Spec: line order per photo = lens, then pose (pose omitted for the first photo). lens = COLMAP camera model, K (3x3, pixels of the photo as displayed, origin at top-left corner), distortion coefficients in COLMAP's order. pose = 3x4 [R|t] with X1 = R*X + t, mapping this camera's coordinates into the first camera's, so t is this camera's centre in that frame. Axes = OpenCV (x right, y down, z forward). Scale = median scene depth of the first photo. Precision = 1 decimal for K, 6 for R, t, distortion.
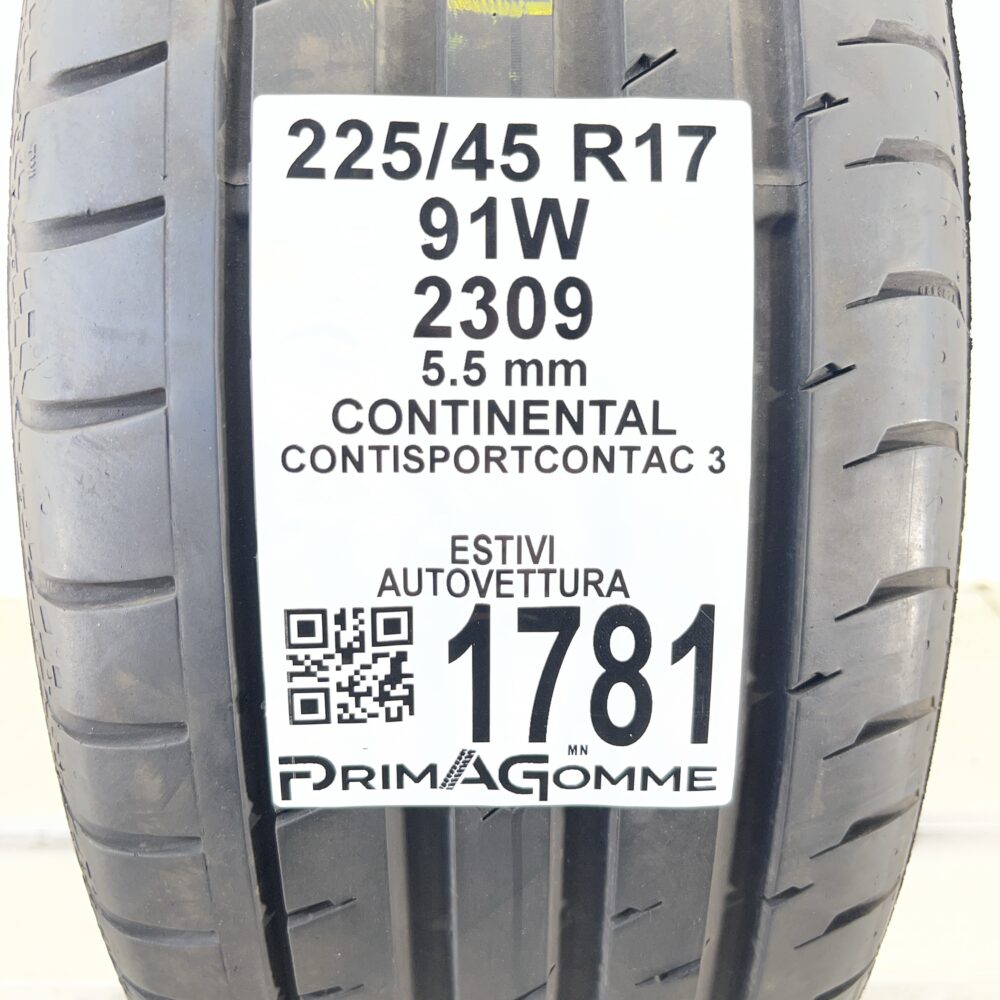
lens RADIAL K [[1020.3, 0, 496.7], [0, 1020.3, 500.5], [0, 0, 1]] dist [0.028886, 0.000000]
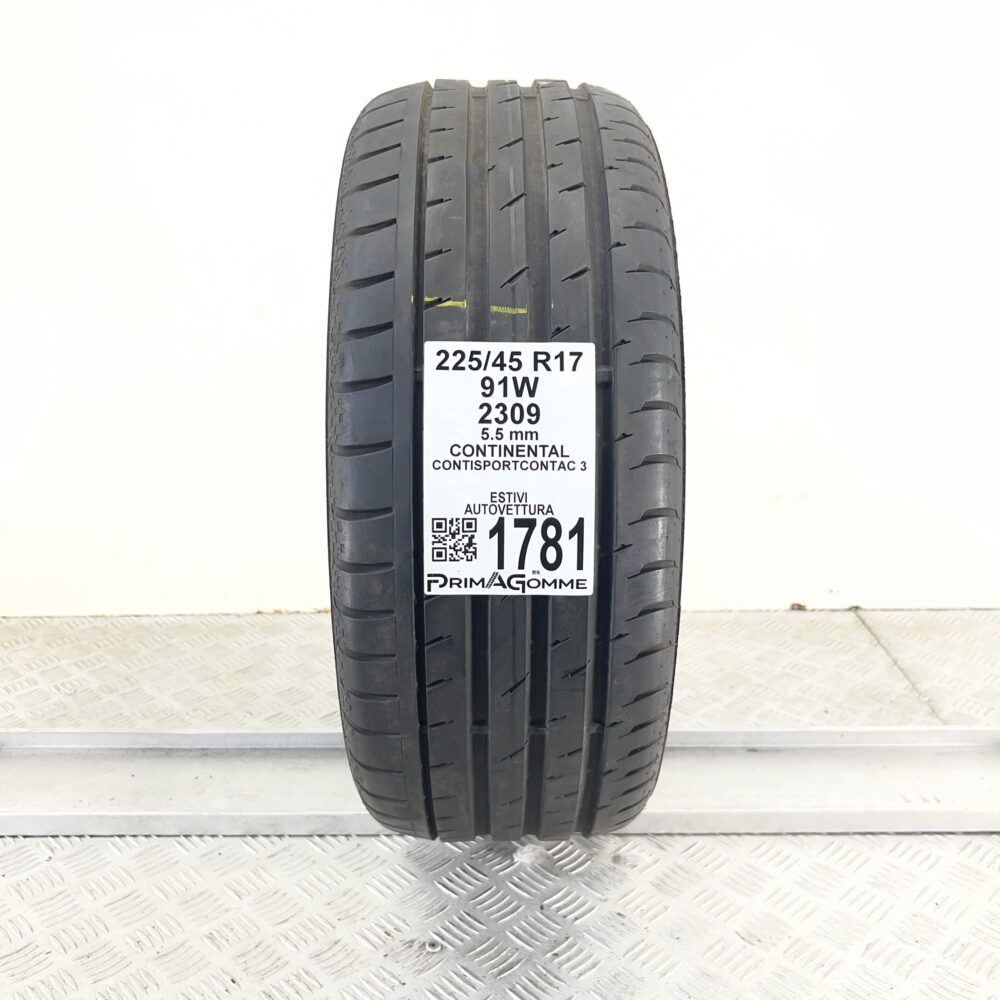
lens RADIAL K [[1020.3, 0, 501.7], [0, 1020.3, 498.8], [0, 0, 1]] dist [0.028886, 0.000000]
pose [[0.999992, 0.003919, -0.000187, -0.013512], [-0.003921, 0.996898, -0.078607, 0.272767], [-0.000122, 0.078607, 0.996906, -1.815845]]
